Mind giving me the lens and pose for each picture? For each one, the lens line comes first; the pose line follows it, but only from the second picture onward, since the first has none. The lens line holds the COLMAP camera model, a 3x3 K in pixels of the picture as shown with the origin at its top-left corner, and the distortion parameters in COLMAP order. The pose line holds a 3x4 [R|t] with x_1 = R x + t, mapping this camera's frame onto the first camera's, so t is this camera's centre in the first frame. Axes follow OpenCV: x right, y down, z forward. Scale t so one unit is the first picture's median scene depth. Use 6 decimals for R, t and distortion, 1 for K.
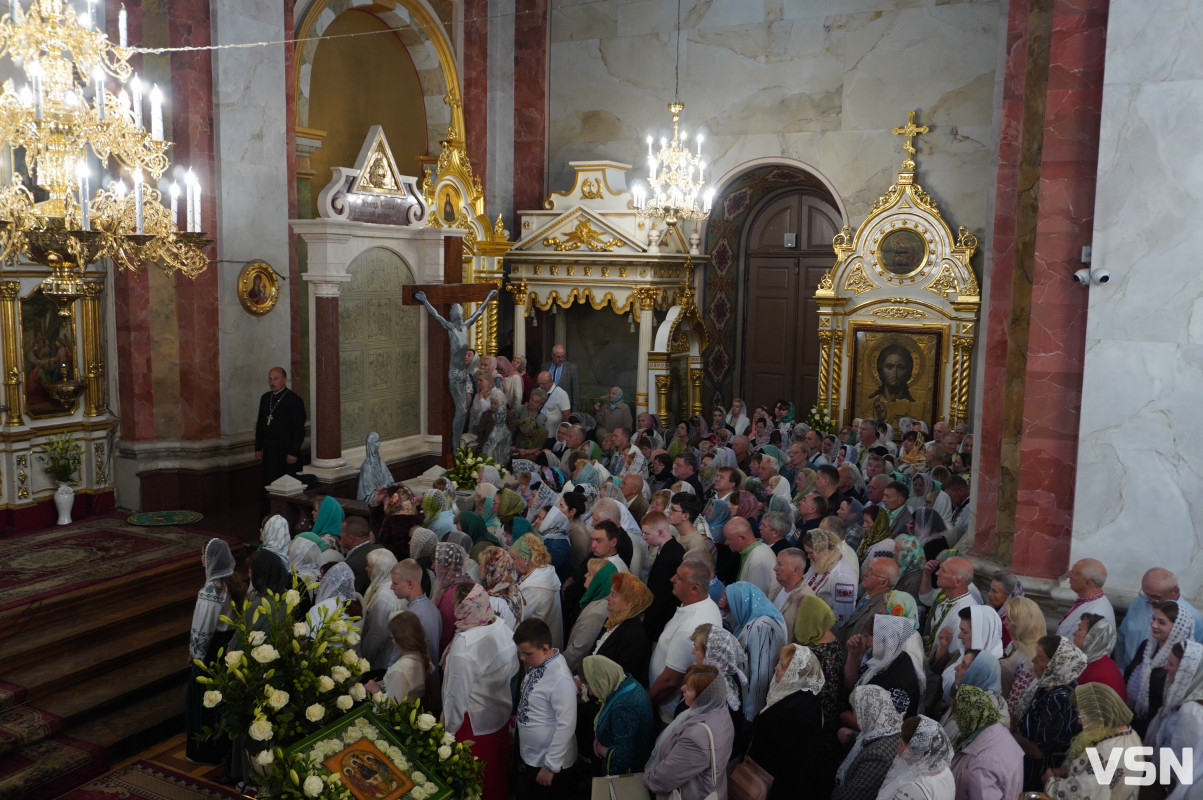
lens RADIAL K [[1036.4, 0, 586.1], [0, 1036.4, 399.3], [0, 0, 1]] dist [0.010287, -0.008468]
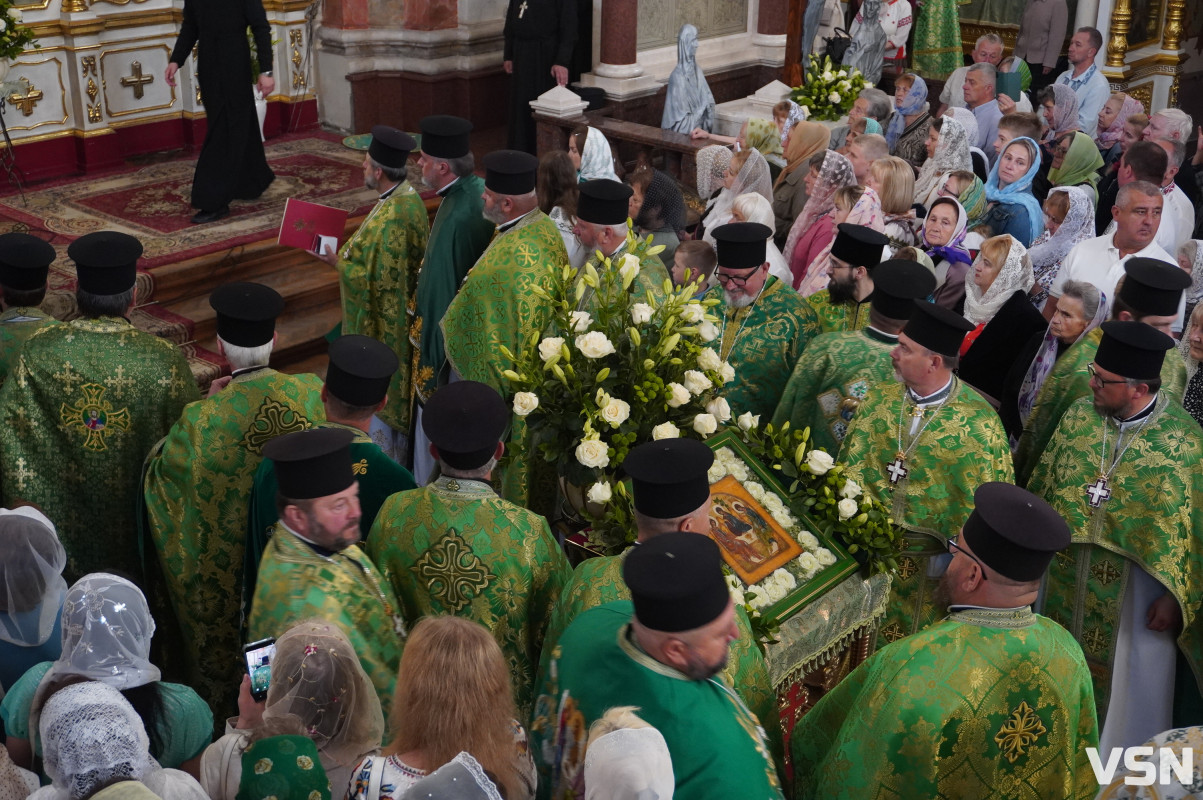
lens RADIAL K [[1503.4, 0, 600.3], [0, 1503.4, 392.8], [0, 0, 1]] dist [0.013922, 0.000000]
pose [[0.974524, 0.082685, -0.208484, -0.094184], [-0.025718, 0.964627, 0.262359, 0.017746], [0.222802, -0.250314, 0.942179, 0.068540]]
